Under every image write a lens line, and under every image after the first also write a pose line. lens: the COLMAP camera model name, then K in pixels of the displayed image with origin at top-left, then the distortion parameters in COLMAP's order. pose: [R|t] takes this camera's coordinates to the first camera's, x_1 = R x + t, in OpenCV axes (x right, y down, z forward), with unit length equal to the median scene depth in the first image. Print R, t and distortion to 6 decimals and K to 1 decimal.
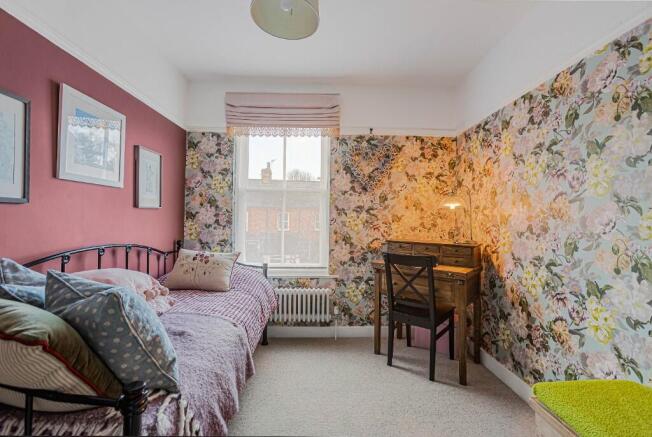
lens RADIAL K [[303.9, 0, 329.4], [0, 303.9, 218.5], [0, 0, 1]] dist [-0.005538, 0.008096]
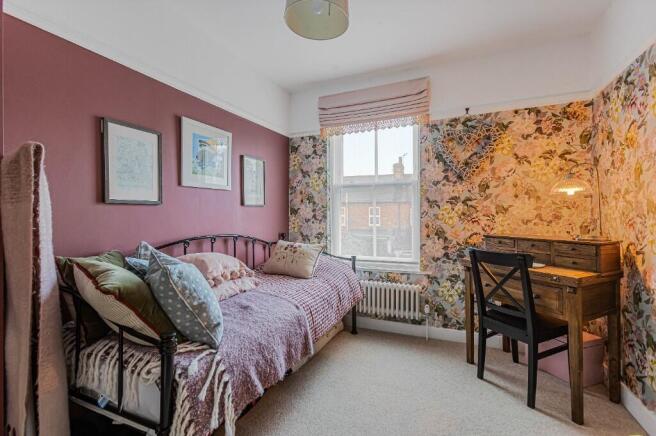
lens RADIAL K [[305.8, 0, 327.9], [0, 305.8, 218.0], [0, 0, 1]] dist [-0.005538, 0.008096]
pose [[0.897516, -0.012305, -0.440810, 0.197369], [0.017985, 0.999800, 0.008710, 0.009238], [0.440615, -0.015746, 0.897558, 0.027777]]
